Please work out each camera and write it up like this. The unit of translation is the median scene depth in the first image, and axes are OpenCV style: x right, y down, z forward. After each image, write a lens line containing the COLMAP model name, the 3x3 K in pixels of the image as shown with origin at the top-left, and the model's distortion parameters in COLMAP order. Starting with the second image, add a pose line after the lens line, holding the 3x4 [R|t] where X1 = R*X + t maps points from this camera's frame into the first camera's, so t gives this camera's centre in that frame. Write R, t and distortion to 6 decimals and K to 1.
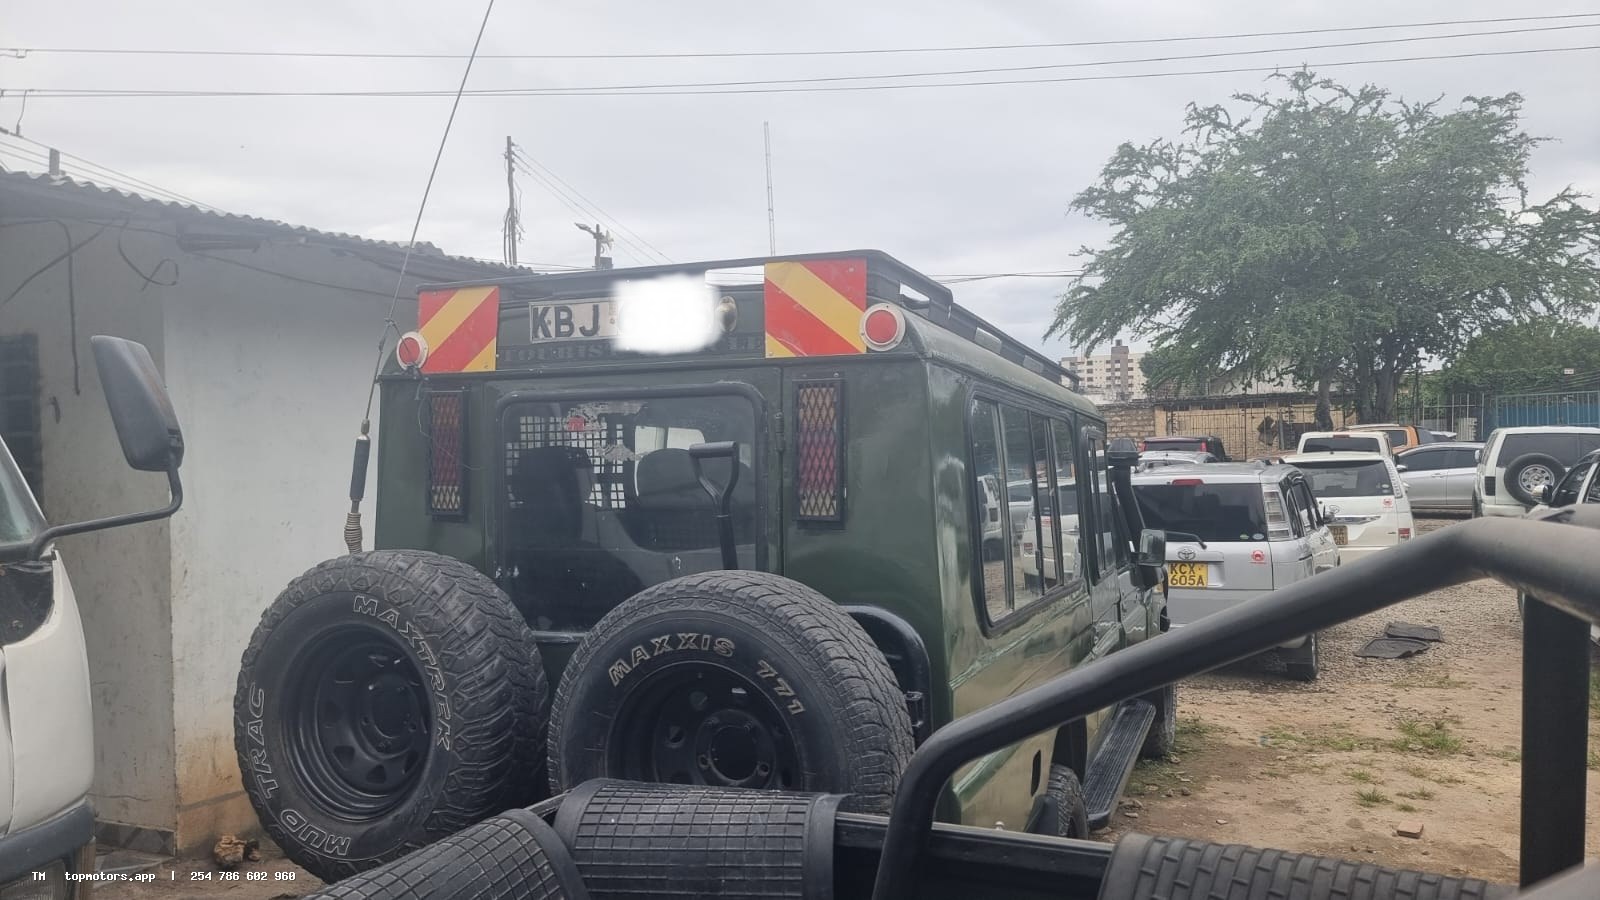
lens RADIAL K [[1140.1, 0, 813.1], [0, 1140.1, 456.1], [0, 0, 1]] dist [0.070065, -0.064809]
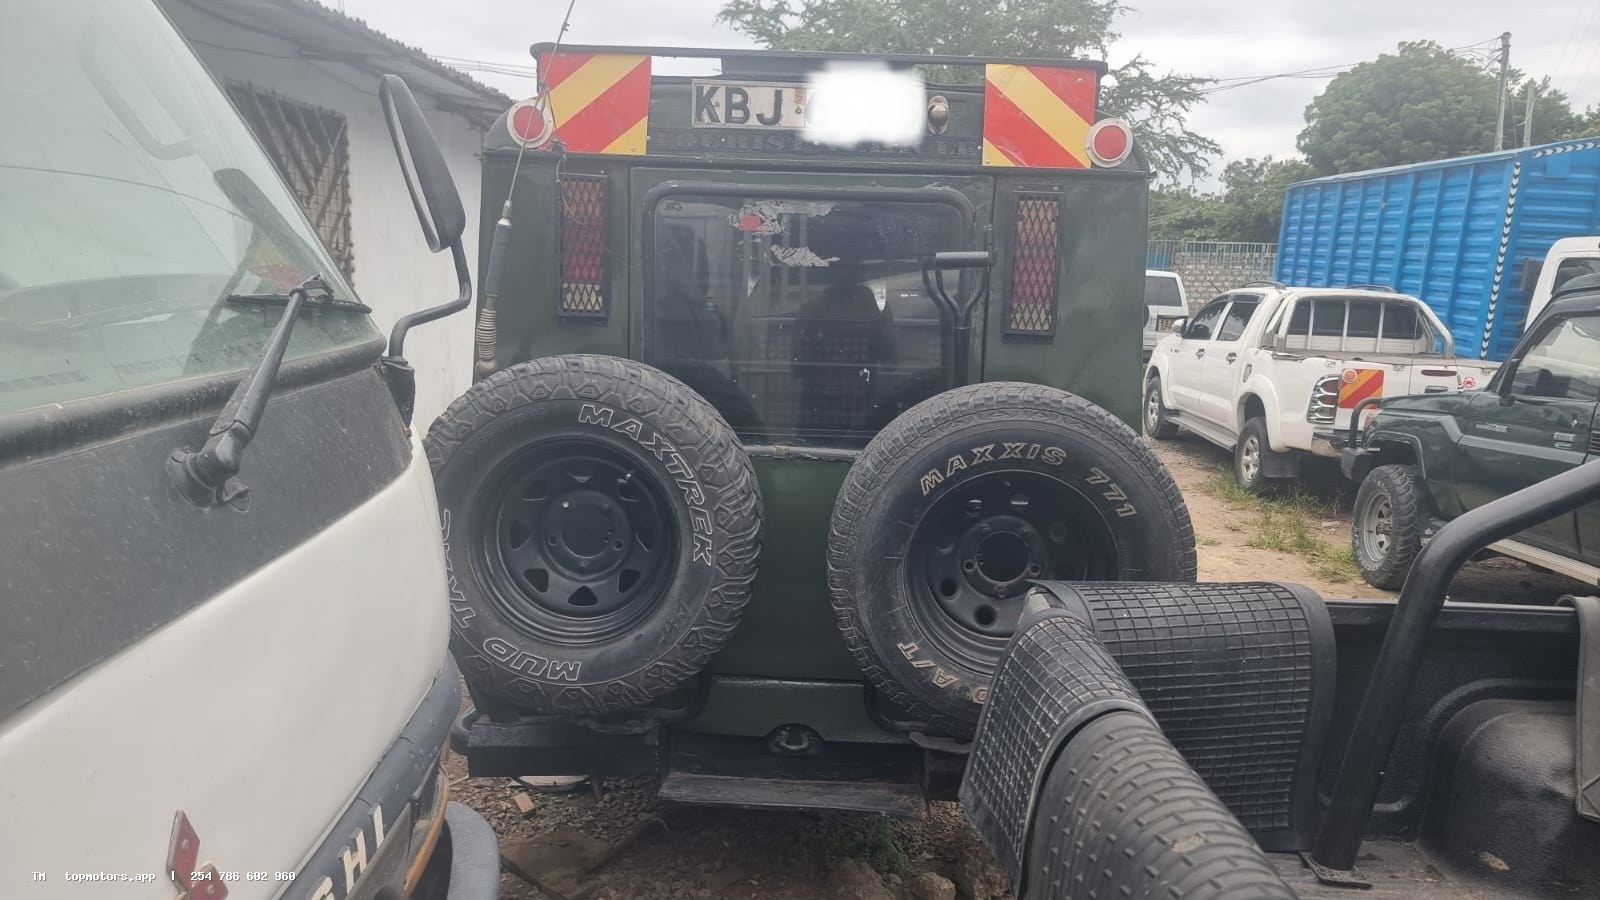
lens RADIAL K [[1141.9, 0, 805.8], [0, 1141.9, 469.0], [0, 0, 1]] dist [0.077475, -0.063633]
pose [[0.934029, -0.014806, 0.356889, -0.548938], [-0.044534, 0.986518, 0.157480, 0.022341], [-0.354409, -0.162985, 0.920777, 0.106801]]
